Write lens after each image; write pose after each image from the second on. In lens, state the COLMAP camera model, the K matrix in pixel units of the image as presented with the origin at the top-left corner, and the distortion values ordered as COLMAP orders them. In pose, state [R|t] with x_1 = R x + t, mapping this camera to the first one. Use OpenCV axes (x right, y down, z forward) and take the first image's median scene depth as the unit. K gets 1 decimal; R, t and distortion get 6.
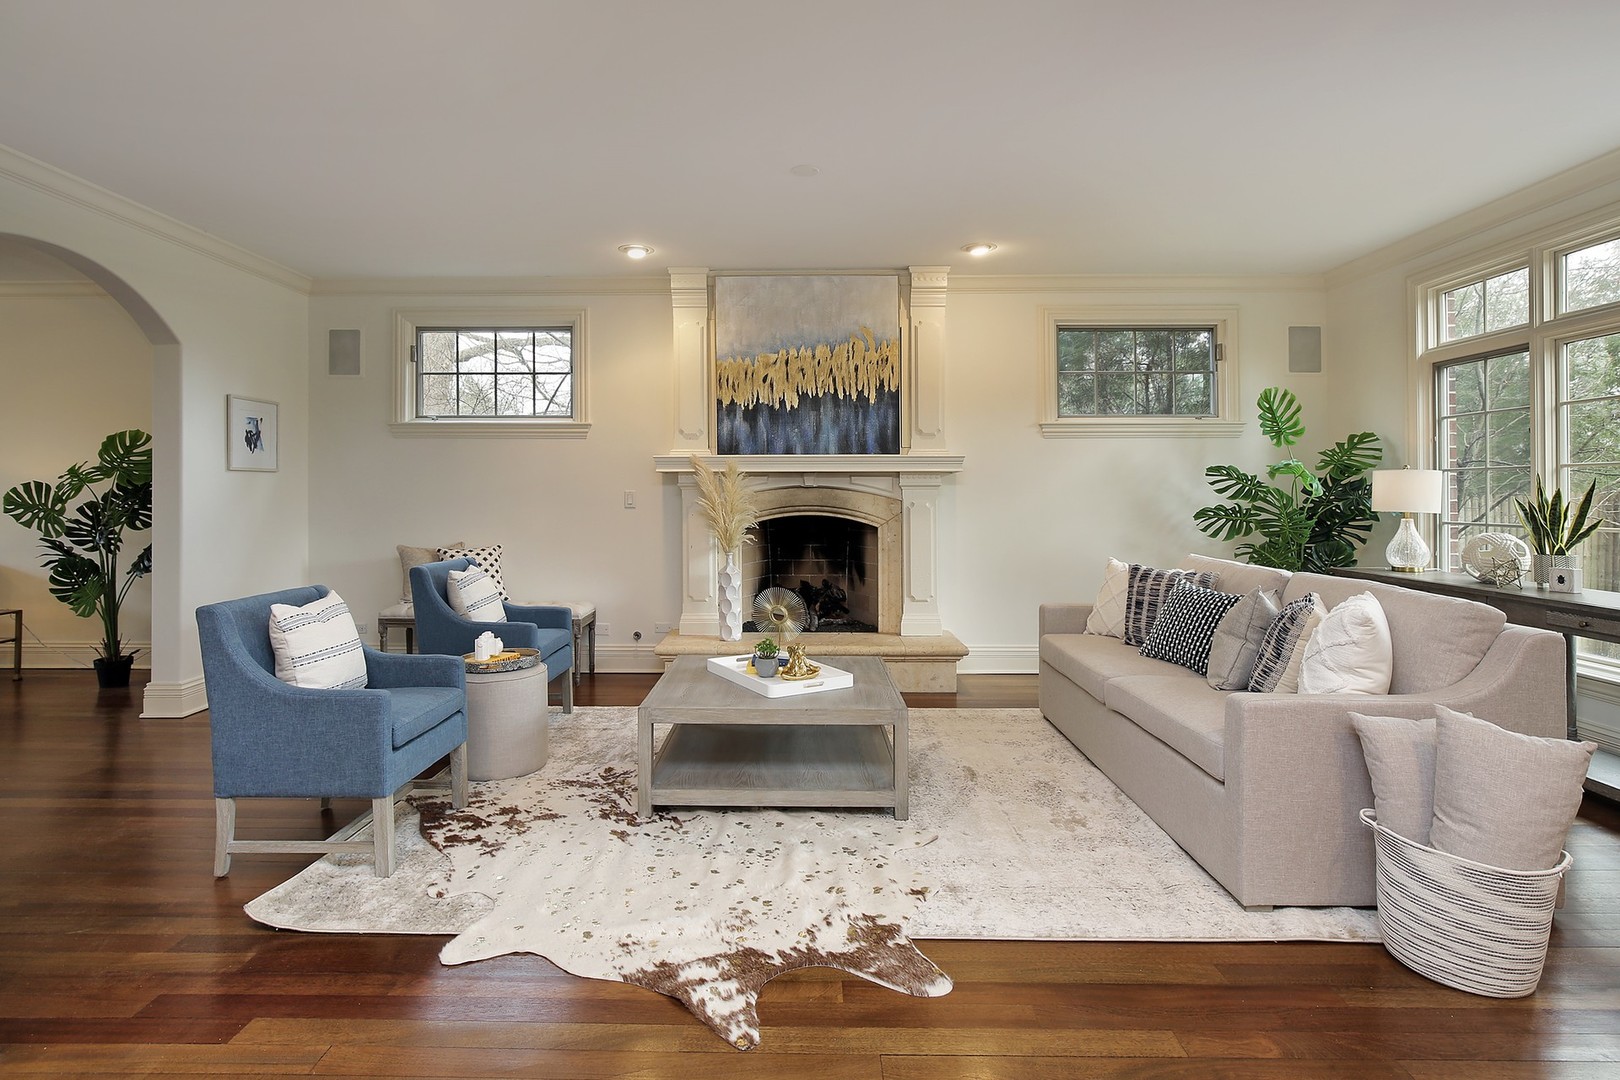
lens RADIAL K [[824.3, 0, 805.5], [0, 824.3, 489.6], [0, 0, 1]] dist [-0.010507, 0.000206]
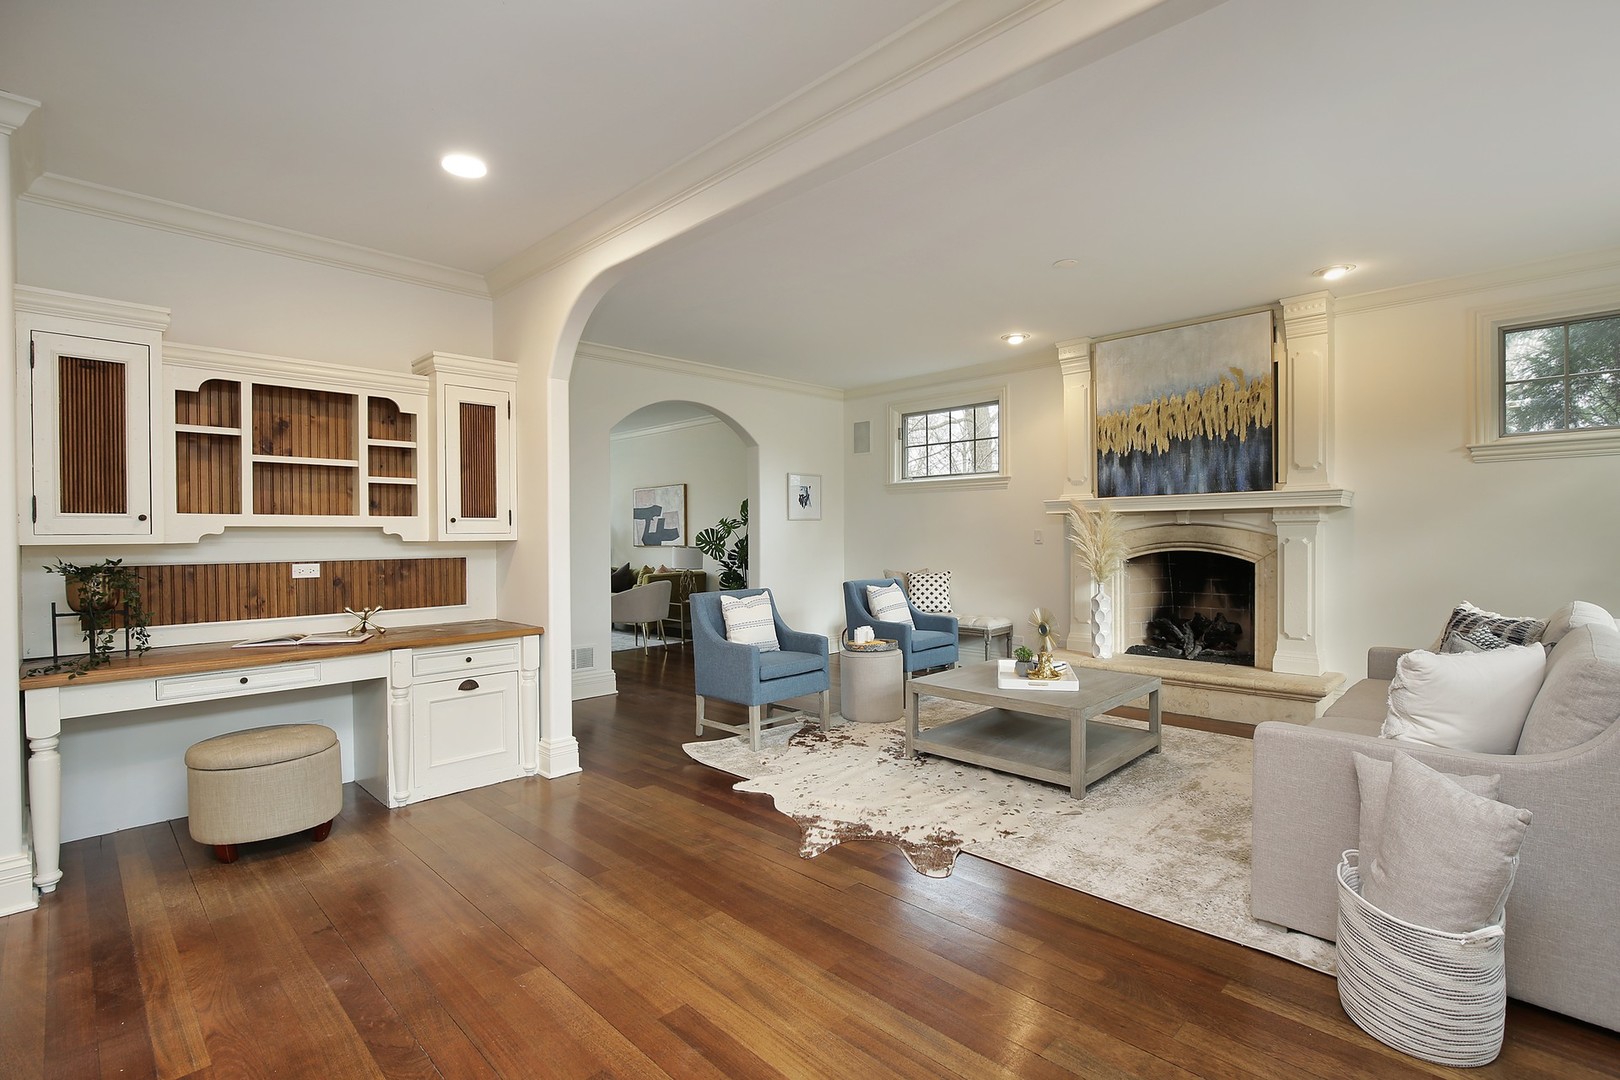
lens RADIAL K [[738.8, 0, 810.0], [0, 738.8, 540.0], [0, 0, 1]] dist [-0.001788, 0.000165]
pose [[0.729134, -0.001708, -0.684369, 0.314968], [0.013319, 0.999843, 0.011694, -0.000415], [0.684242, -0.017641, 0.729042, -0.034197]]
